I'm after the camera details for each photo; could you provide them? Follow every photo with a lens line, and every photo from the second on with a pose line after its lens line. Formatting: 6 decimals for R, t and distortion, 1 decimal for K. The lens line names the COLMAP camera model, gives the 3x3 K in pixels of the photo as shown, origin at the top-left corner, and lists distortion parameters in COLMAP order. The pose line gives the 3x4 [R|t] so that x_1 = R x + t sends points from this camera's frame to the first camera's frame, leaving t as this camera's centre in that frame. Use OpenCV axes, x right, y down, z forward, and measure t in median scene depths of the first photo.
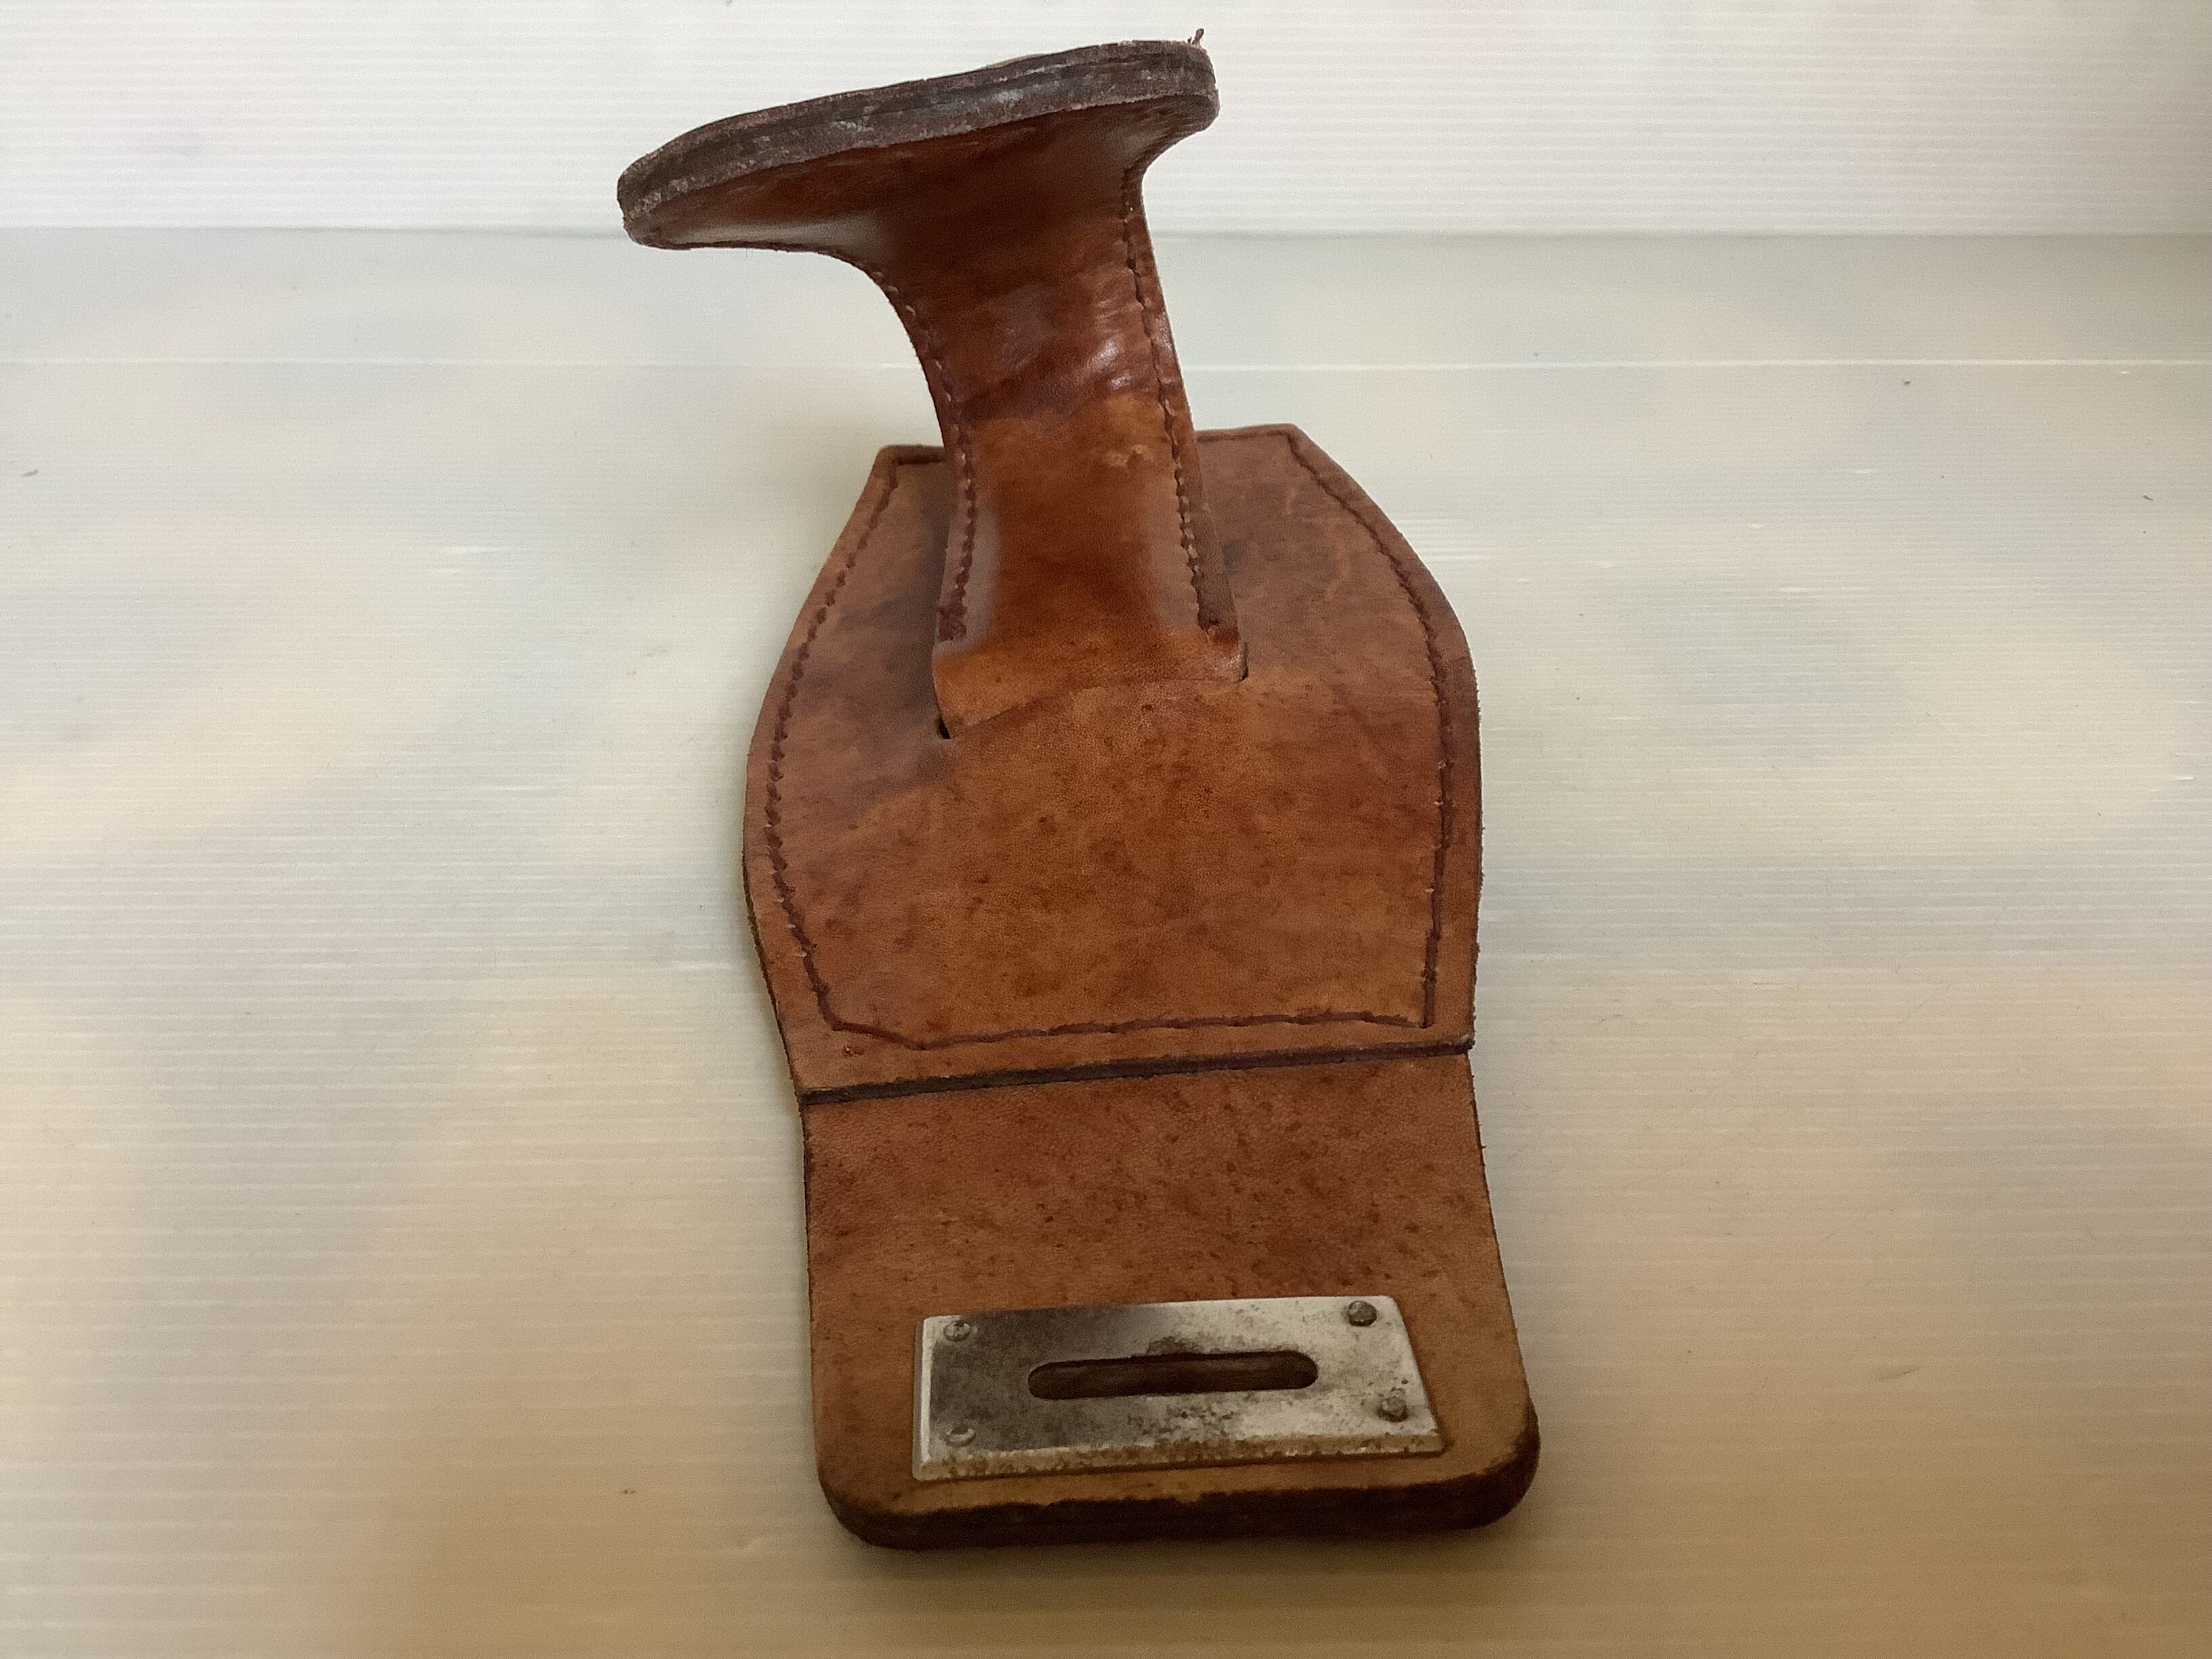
lens RADIAL K [[1945.4, 0, 1106.0], [0, 1945.4, 829.5], [0, 0, 1]] dist [0.001465, -0.000279]
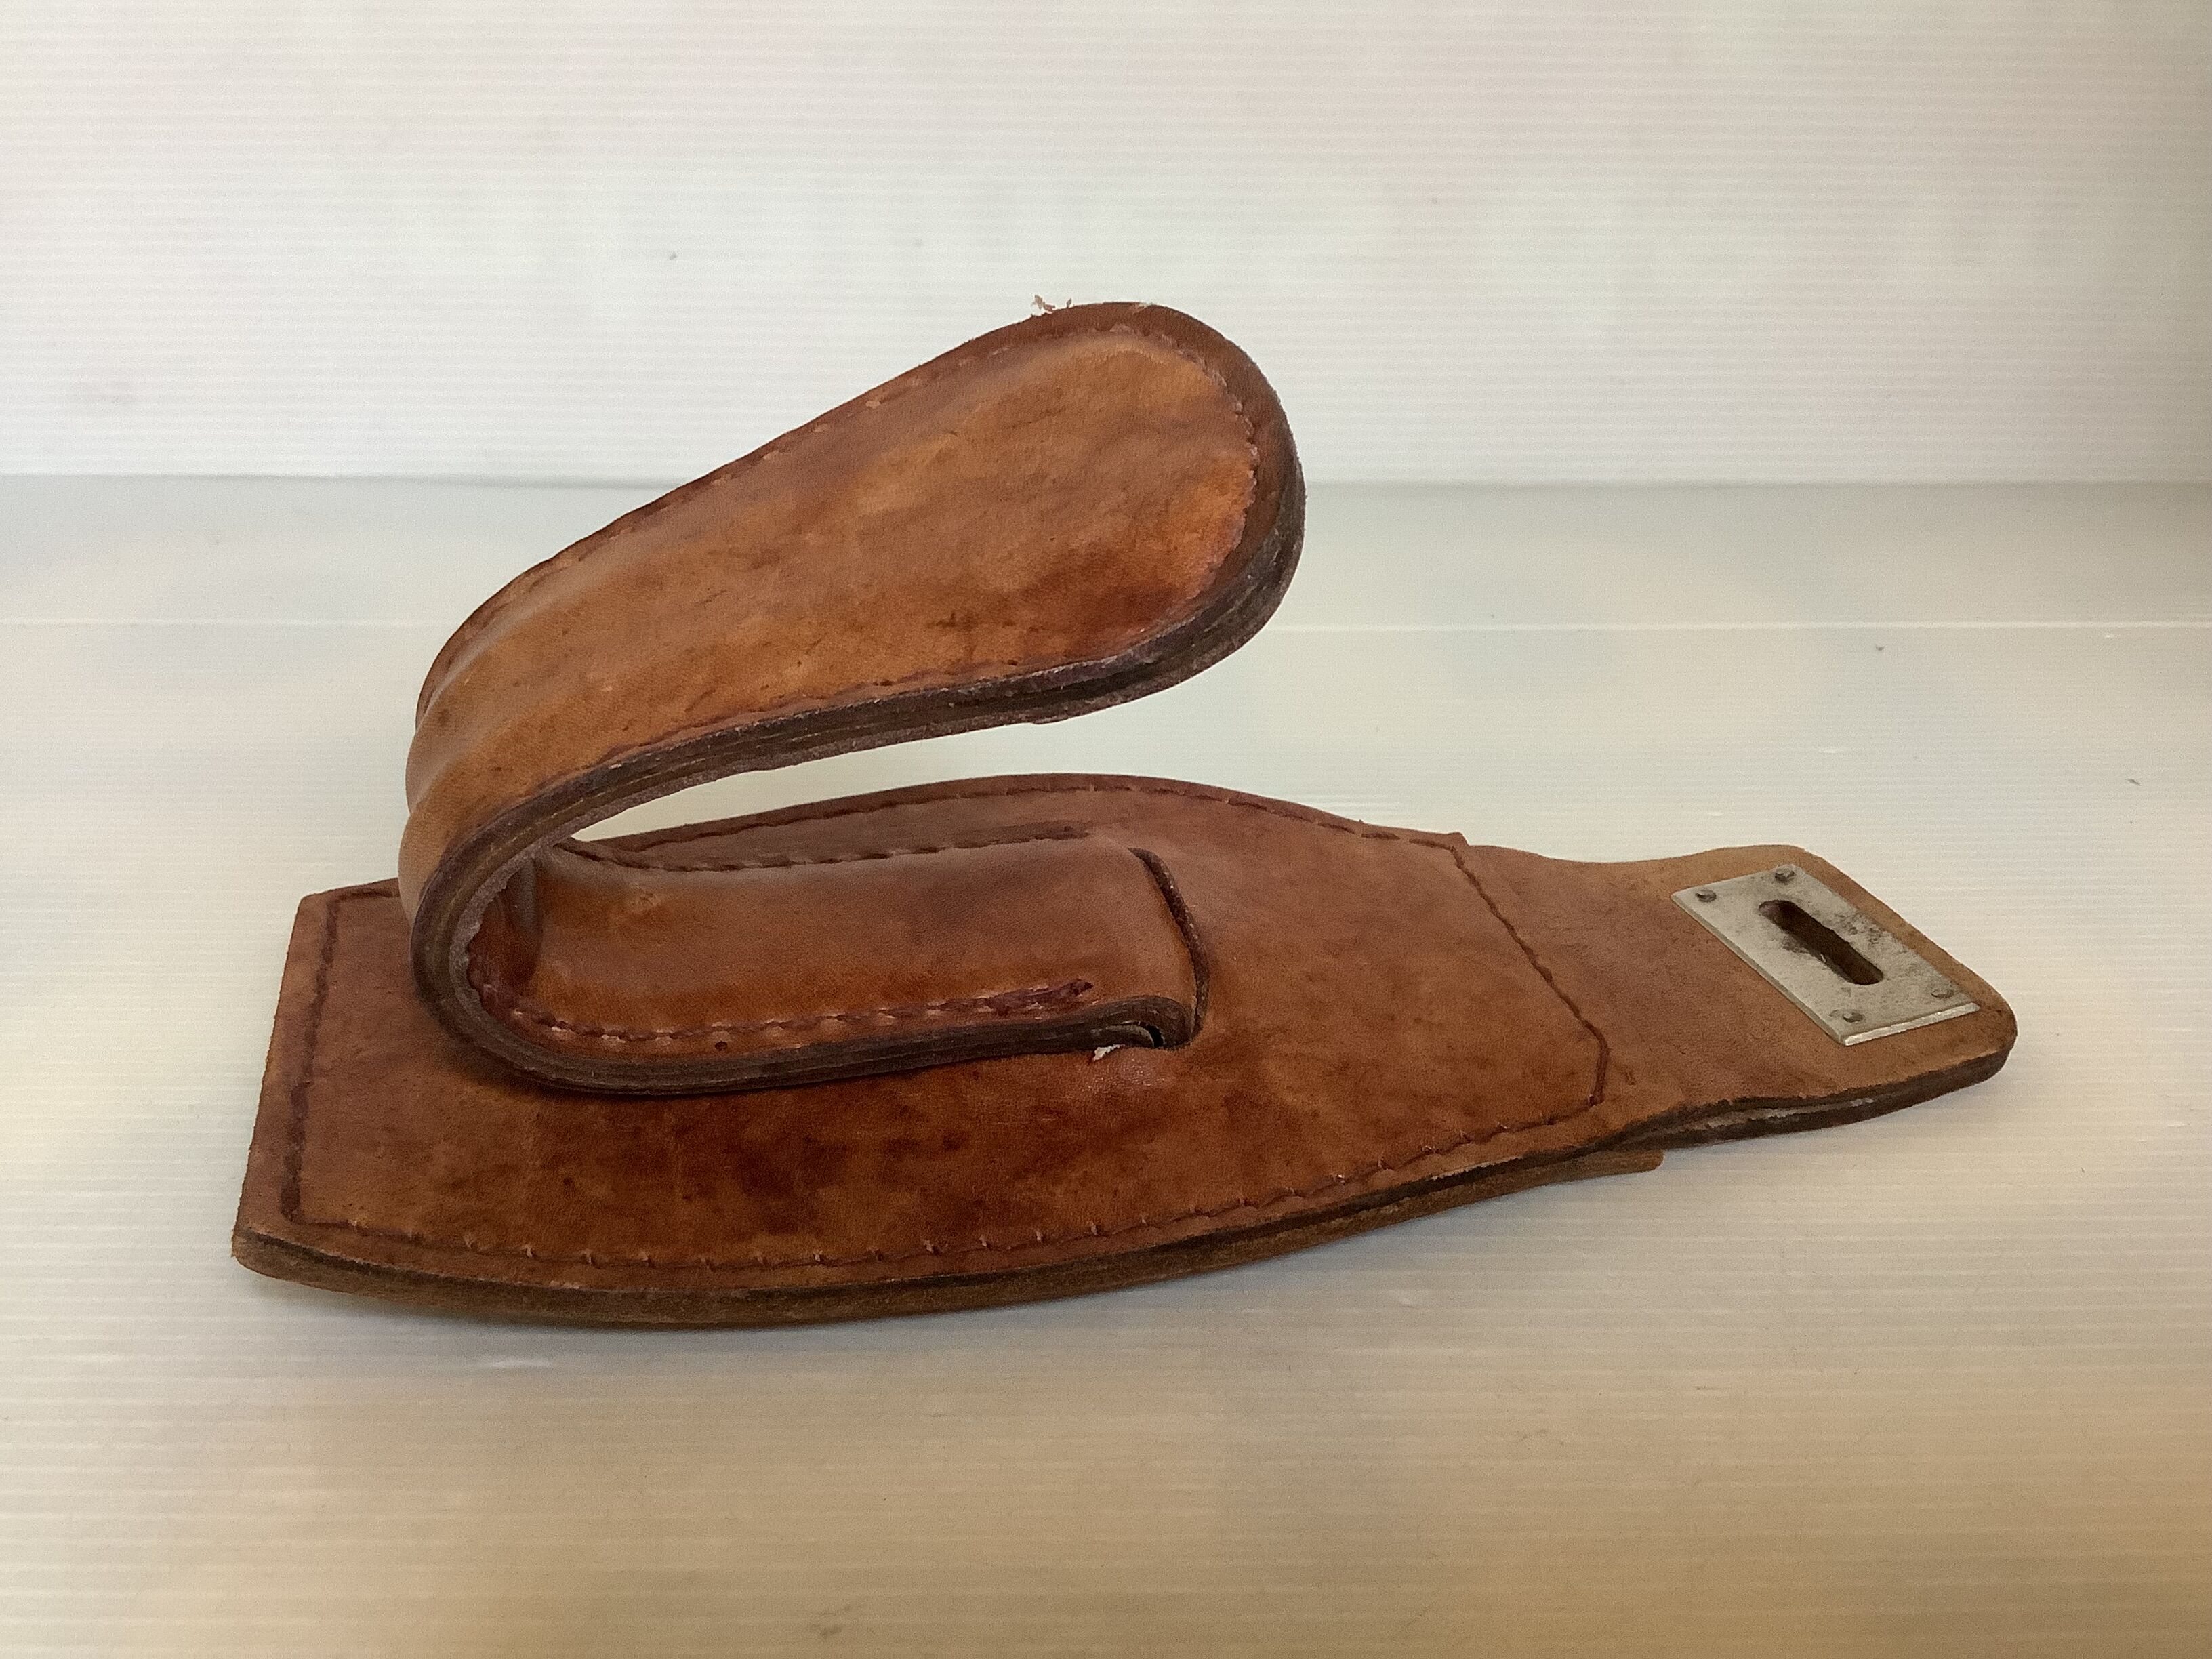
lens RADIAL K [[2017.6, 0, 1108.2], [0, 2017.6, 794.9], [0, 0, 1]] dist [0.156547, -0.000864]
pose [[-0.199208, -0.410012, 0.890060, -0.972660], [0.493464, 0.742735, 0.452590, -0.646954], [-0.846646, 0.529372, 0.054368, 0.978816]]
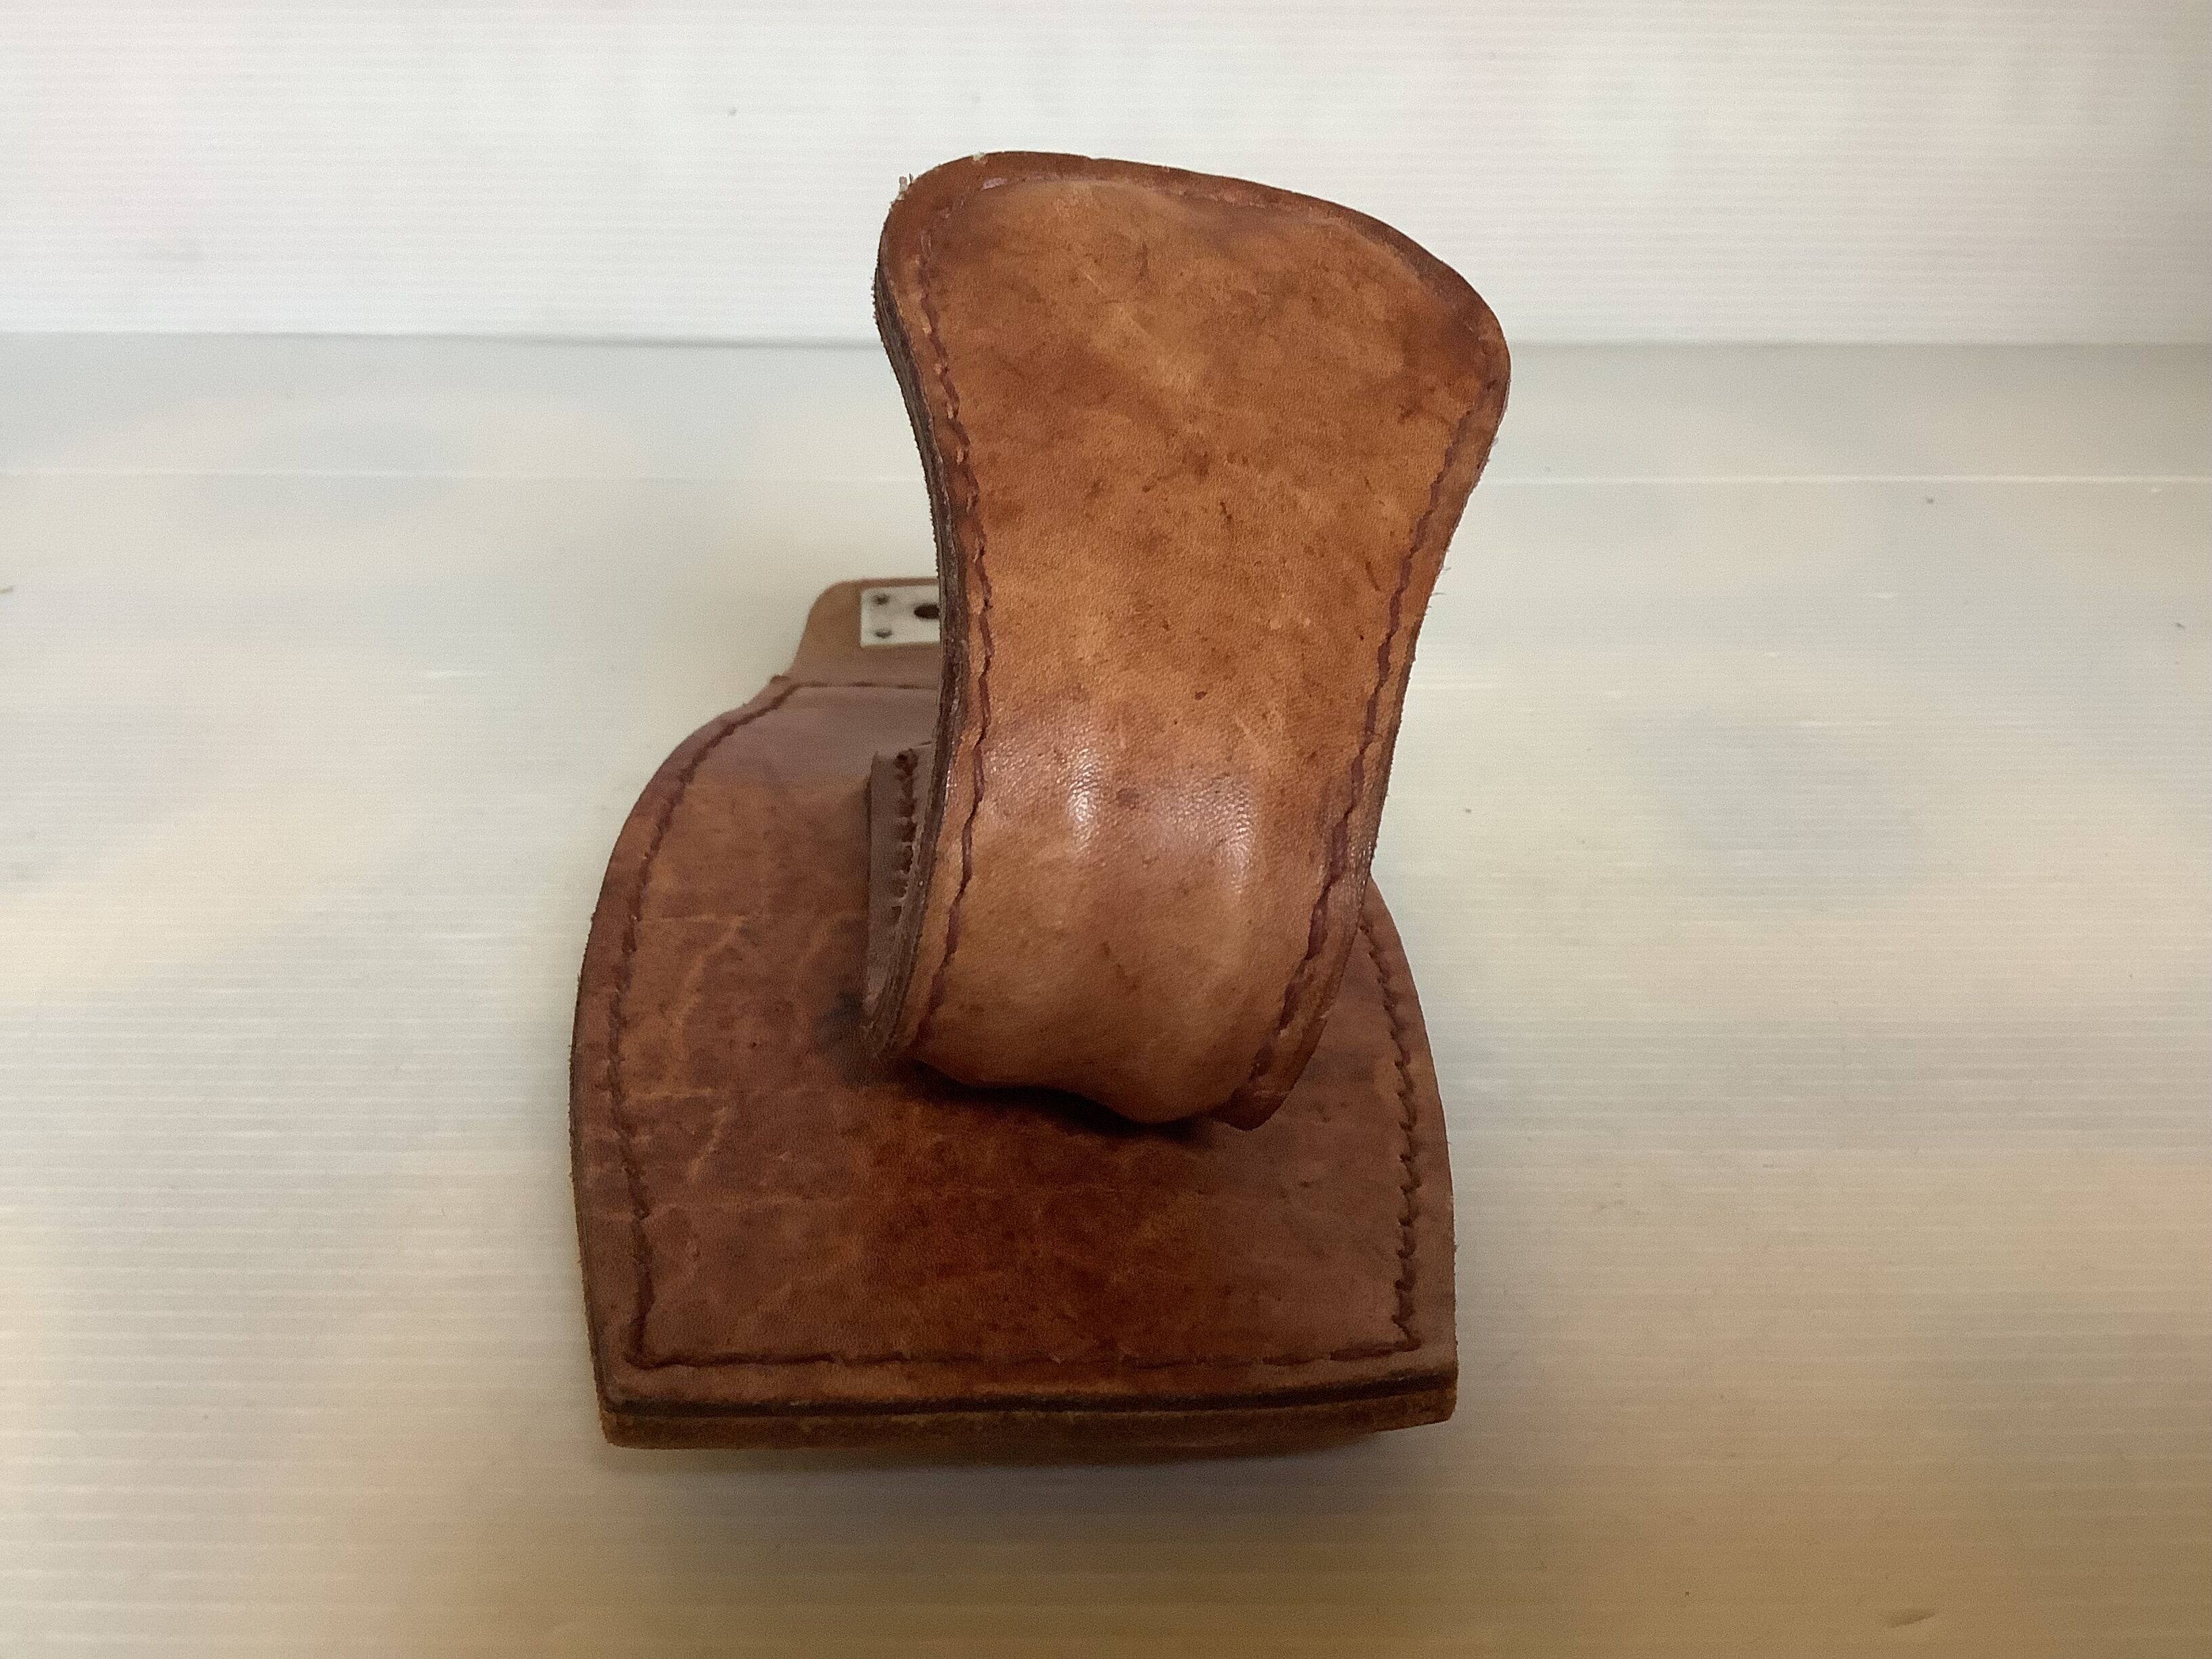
lens RADIAL K [[2067.7, 0, 1164.7], [0, 2067.7, 830.3], [0, 0, 1]] dist [0.046755, 0.004295]
pose [[-0.997998, 0.016313, -0.061113, -0.013715], [-0.043608, 0.522398, 0.851586, -1.045226], [0.045817, 0.852546, -0.520641, 1.684754]]
